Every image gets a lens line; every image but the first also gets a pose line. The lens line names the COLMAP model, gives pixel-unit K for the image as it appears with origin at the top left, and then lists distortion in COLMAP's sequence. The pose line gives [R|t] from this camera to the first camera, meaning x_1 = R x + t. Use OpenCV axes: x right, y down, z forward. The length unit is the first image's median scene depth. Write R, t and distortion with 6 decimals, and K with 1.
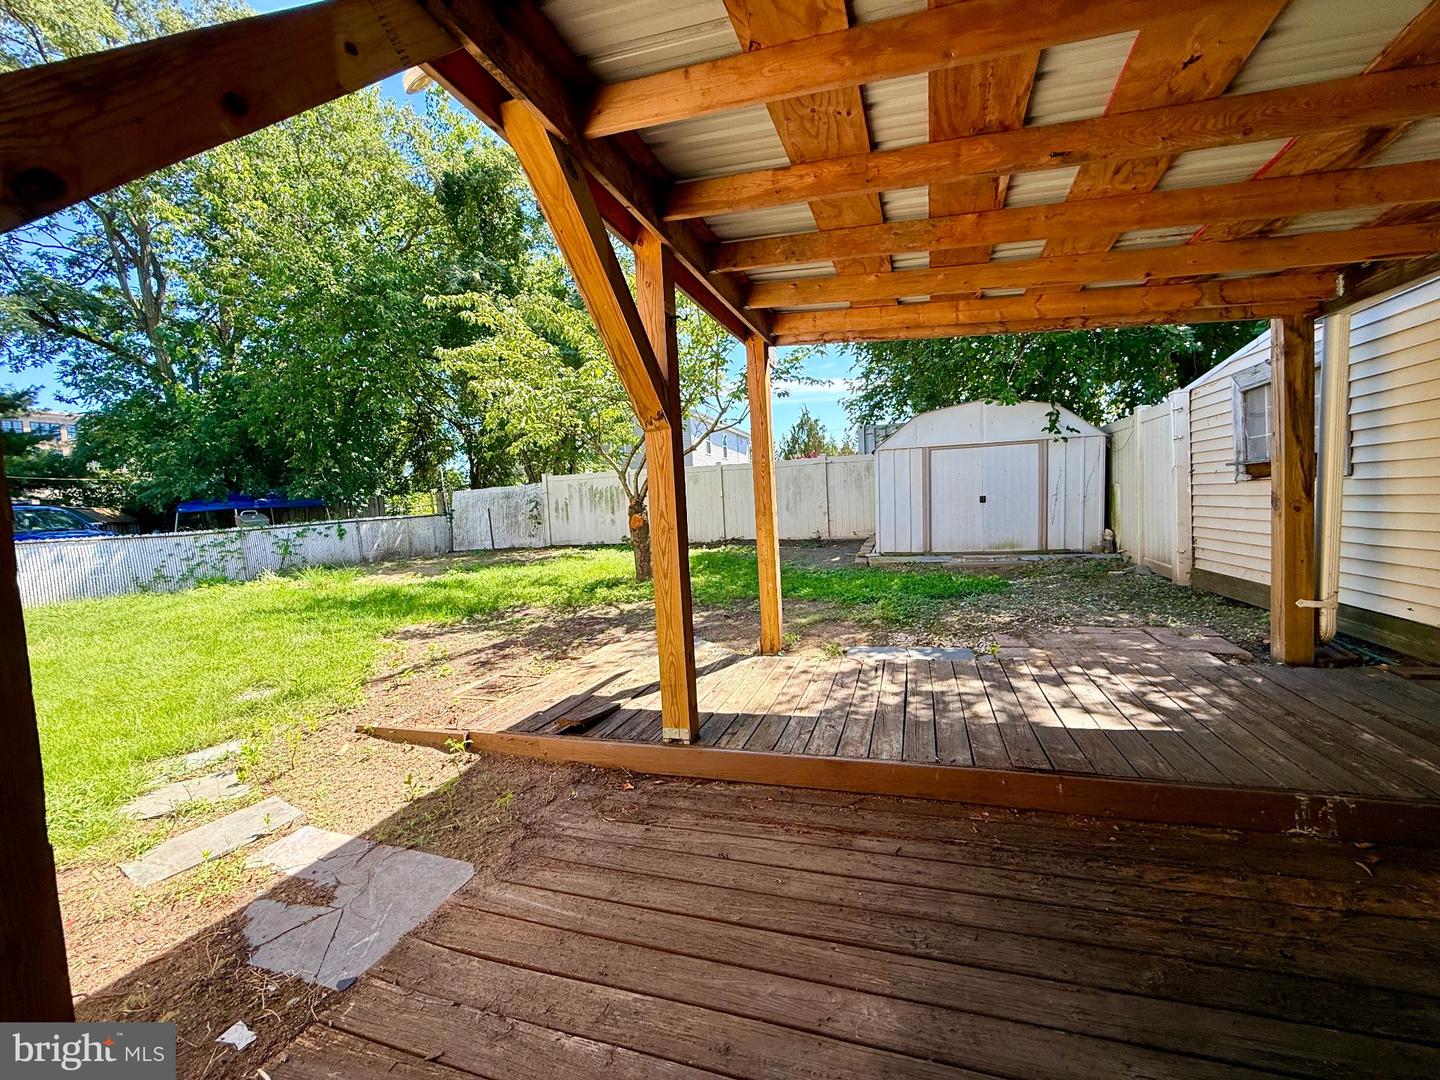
lens RADIAL K [[572.4, 0, 716.6], [0, 572.4, 542.4], [0, 0, 1]] dist [-0.001081, -0.000115]
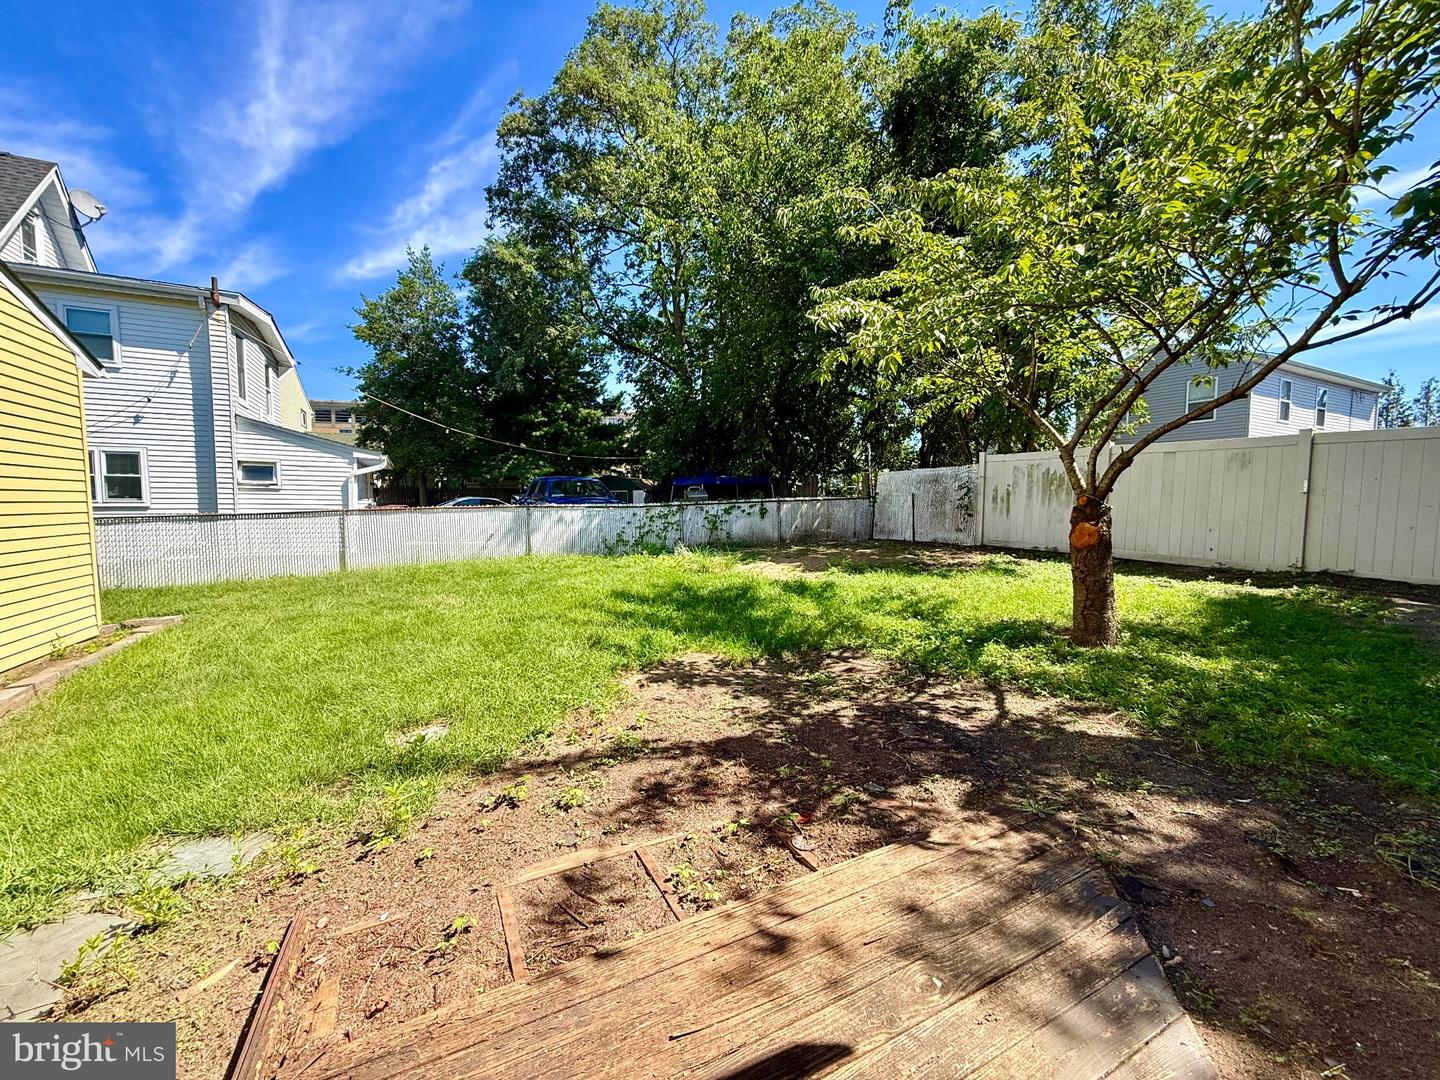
lens RADIAL K [[572.4, 0, 716.6], [0, 572.4, 542.4], [0, 0, 1]] dist [-0.001081, -0.000115]
pose [[0.706949, 0.104880, -0.699445, -0.001687], [-0.080991, 0.994443, 0.067254, -0.026162], [0.702612, 0.009103, 0.711515, 0.241242]]
